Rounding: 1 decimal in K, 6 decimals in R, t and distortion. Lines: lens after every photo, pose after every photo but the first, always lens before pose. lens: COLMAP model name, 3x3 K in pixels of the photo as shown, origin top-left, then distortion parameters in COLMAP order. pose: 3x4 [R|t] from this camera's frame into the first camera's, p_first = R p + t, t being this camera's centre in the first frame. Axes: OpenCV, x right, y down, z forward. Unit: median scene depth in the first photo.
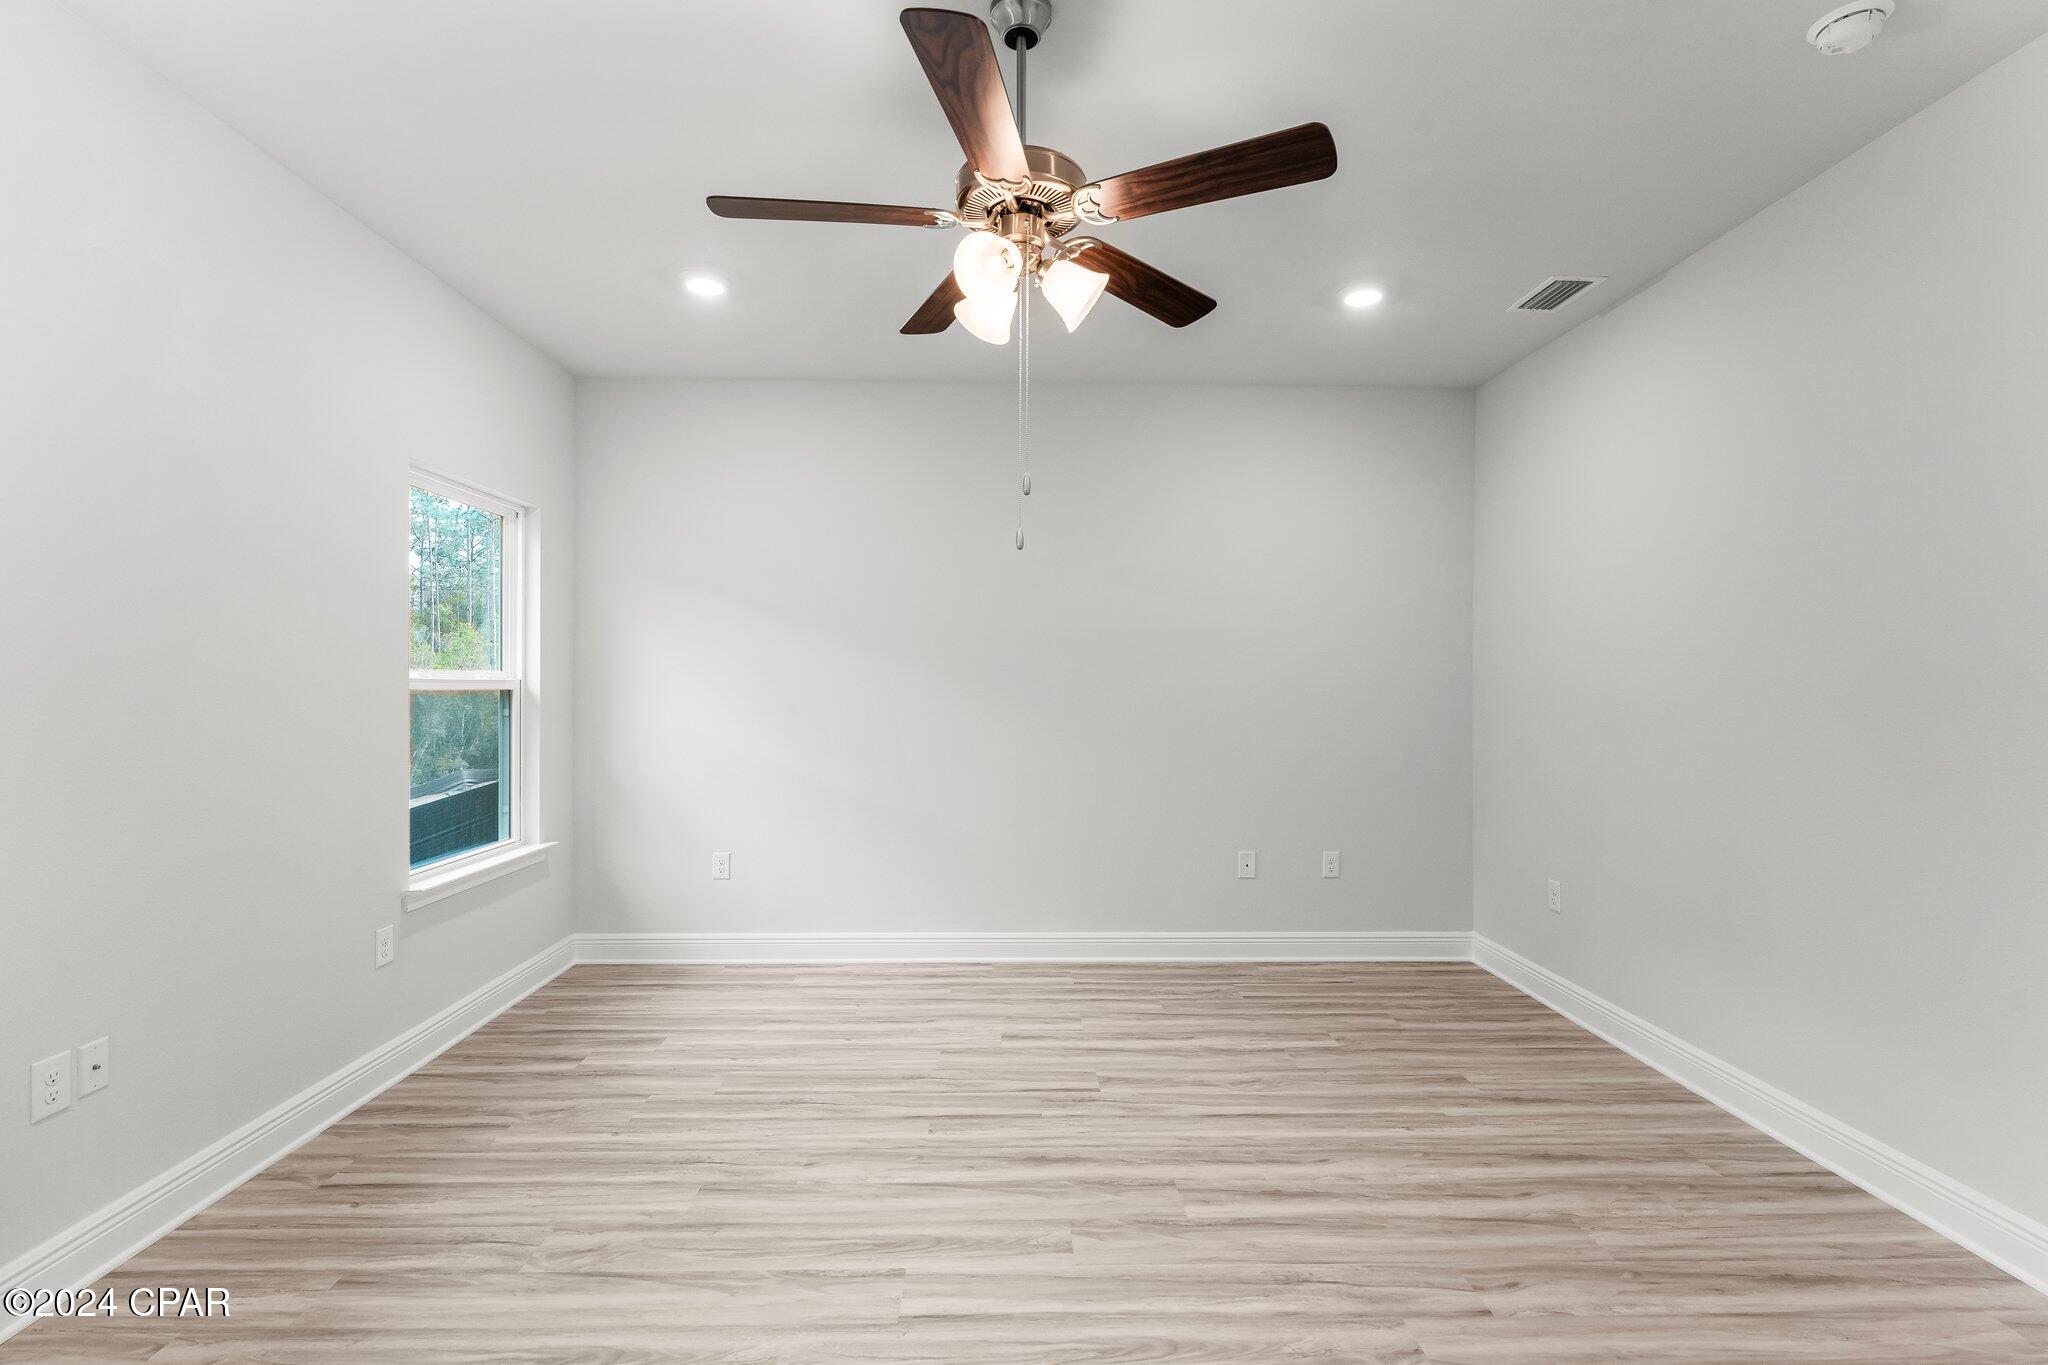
lens RADIAL K [[902.7, 0, 1023.3], [0, 902.7, 688.1], [0, 0, 1]] dist [-0.000242, -0.000455]
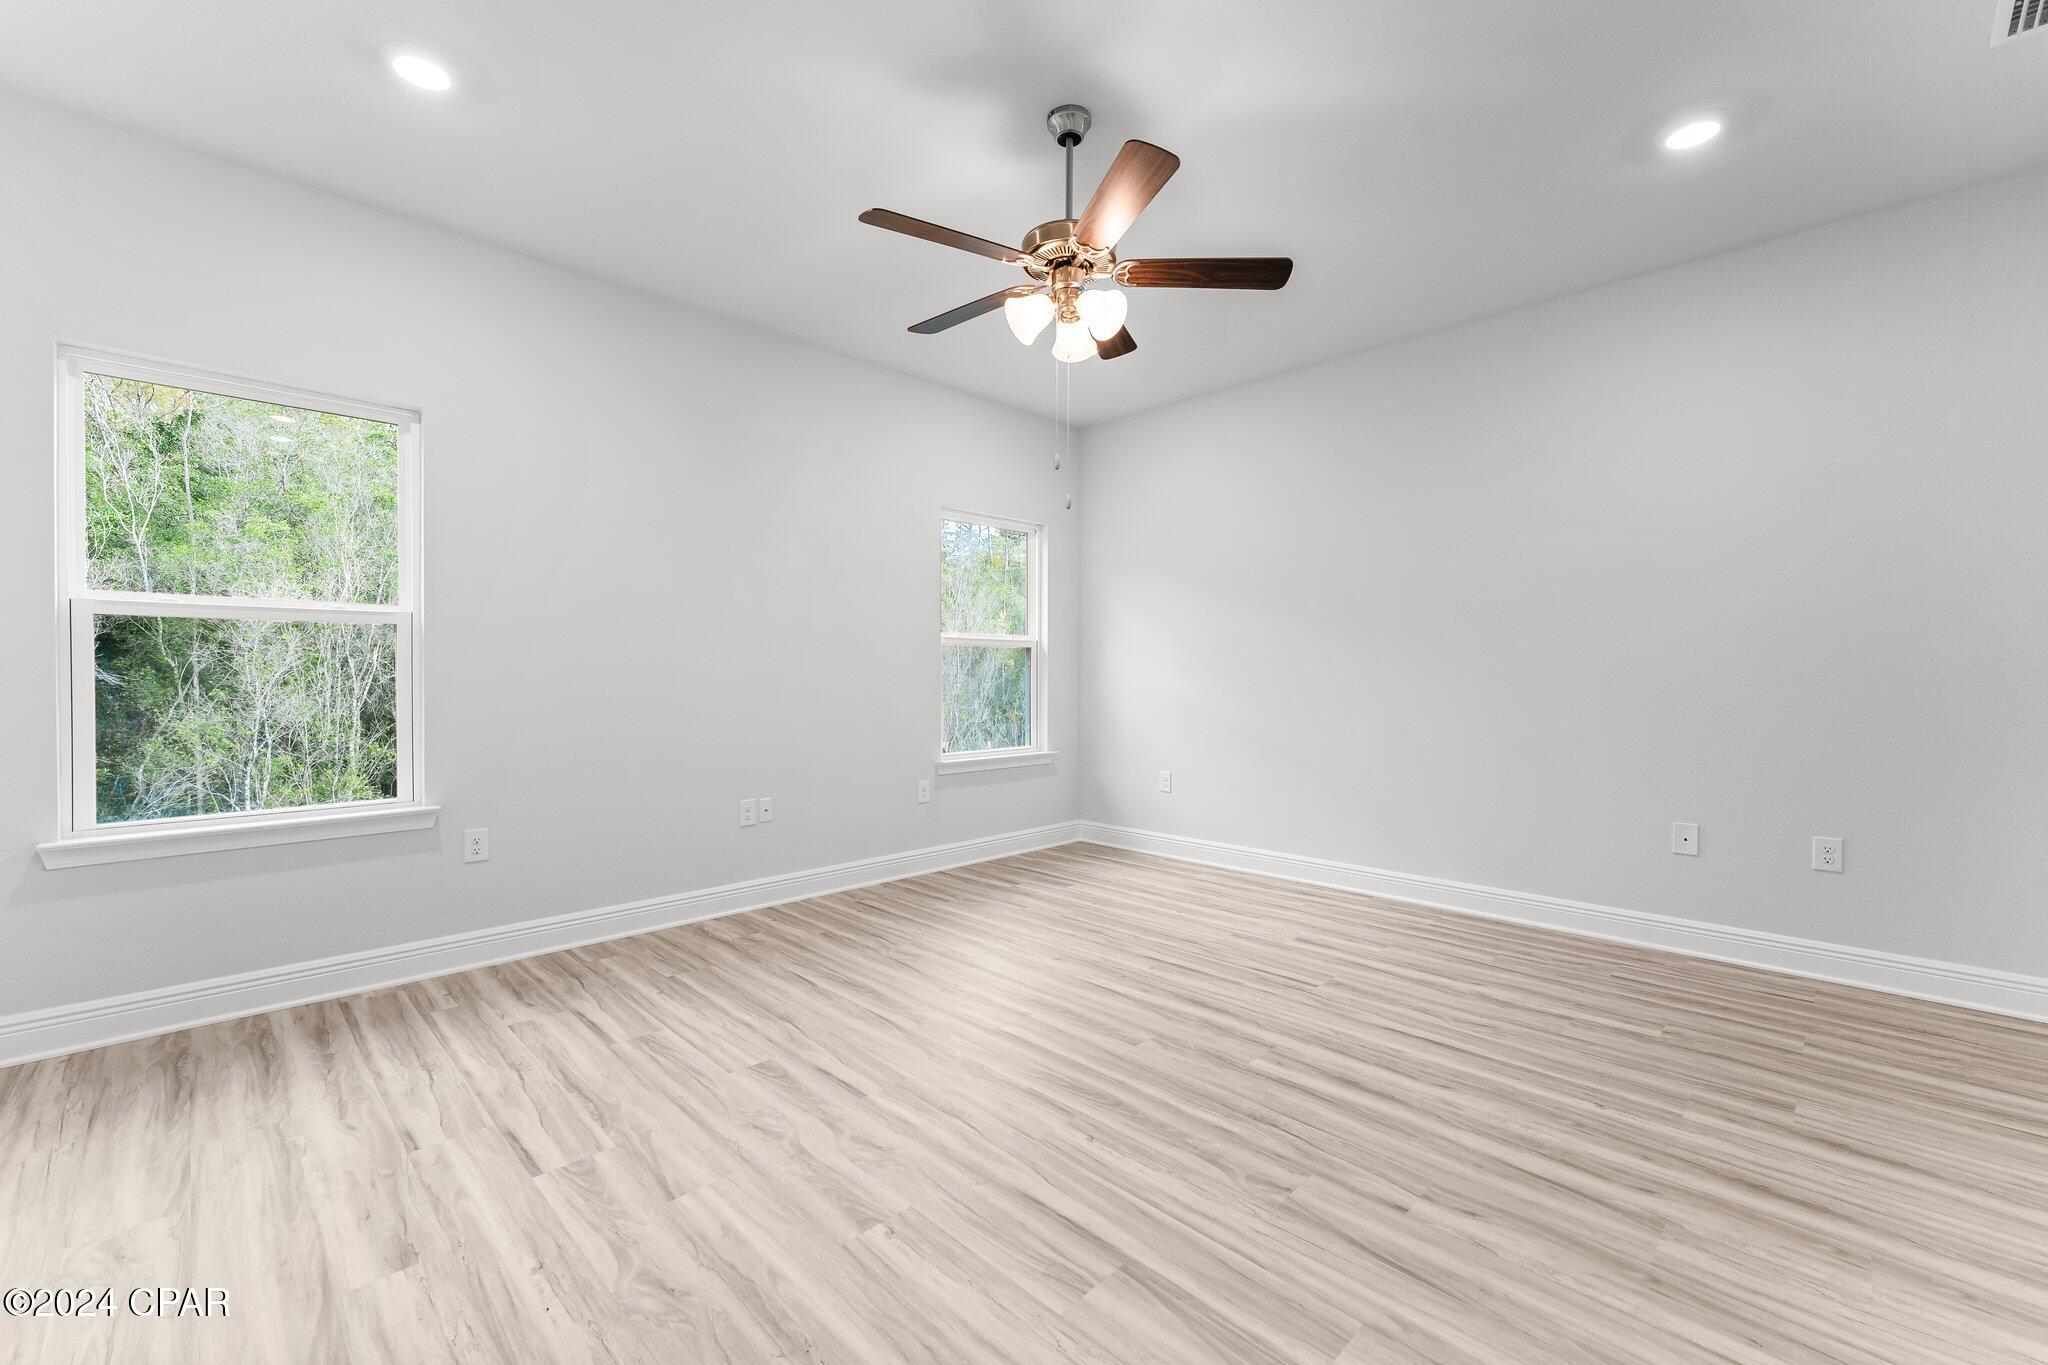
lens RADIAL K [[828.3, 0, 1025.1], [0, 828.3, 677.1], [0, 0, 1]] dist [-0.000244, 0.000115]
pose [[0.695715, 0.000083, -0.718318, 0.515785], [0.001212, 0.999998, 0.001289, 0.061816], [0.718317, -0.001767, 0.695714, 0.040732]]
